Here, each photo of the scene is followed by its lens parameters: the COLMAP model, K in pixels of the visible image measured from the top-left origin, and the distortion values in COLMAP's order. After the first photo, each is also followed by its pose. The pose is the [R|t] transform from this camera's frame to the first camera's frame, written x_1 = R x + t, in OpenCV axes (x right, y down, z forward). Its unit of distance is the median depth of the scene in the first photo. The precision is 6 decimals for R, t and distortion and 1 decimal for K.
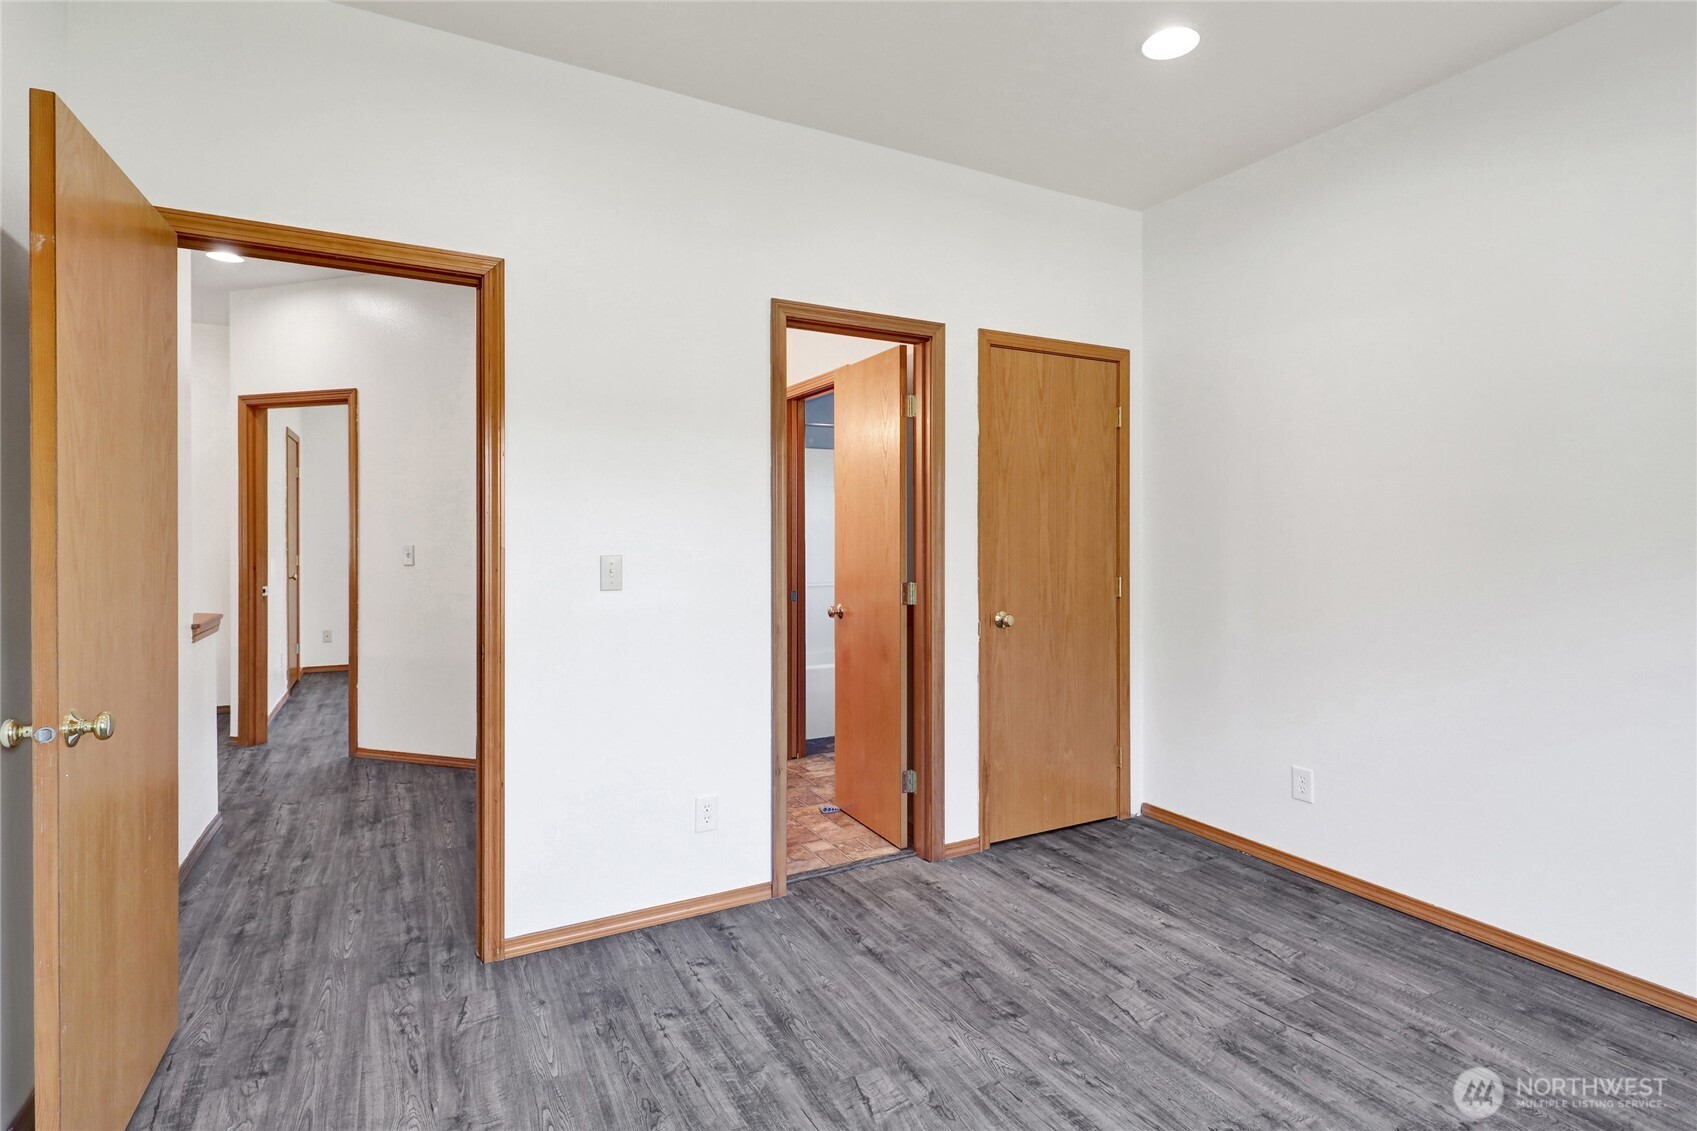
lens RADIAL K [[831.2, 0, 852.0], [0, 831.2, 547.1], [0, 0, 1]] dist [0.001628, -0.000359]
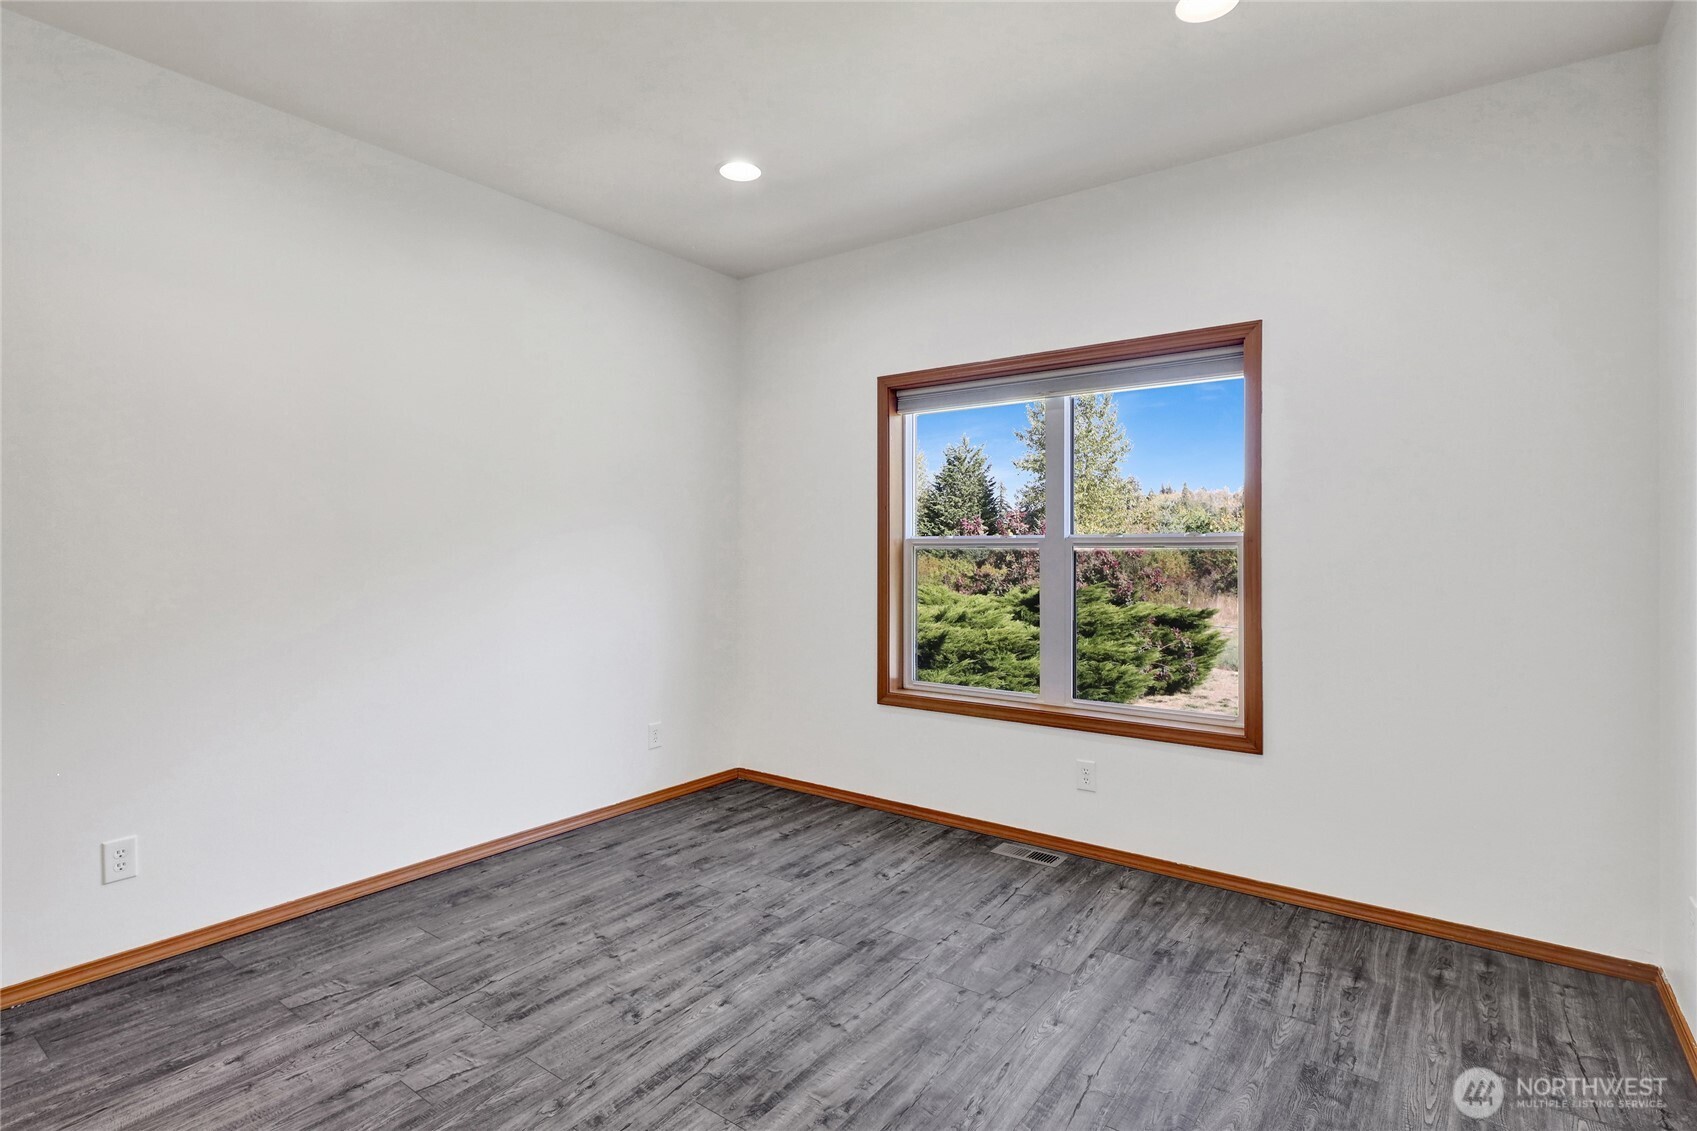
lens RADIAL K [[831.2, 0, 852.0], [0, 831.2, 547.1], [0, 0, 1]] dist [0.001628, -0.000359]
pose [[-0.432588, 0.003042, 0.901587, -0.626462], [0.009131, 0.999958, 0.001007, -0.009717], [-0.901545, 0.008668, -0.432598, 0.930837]]
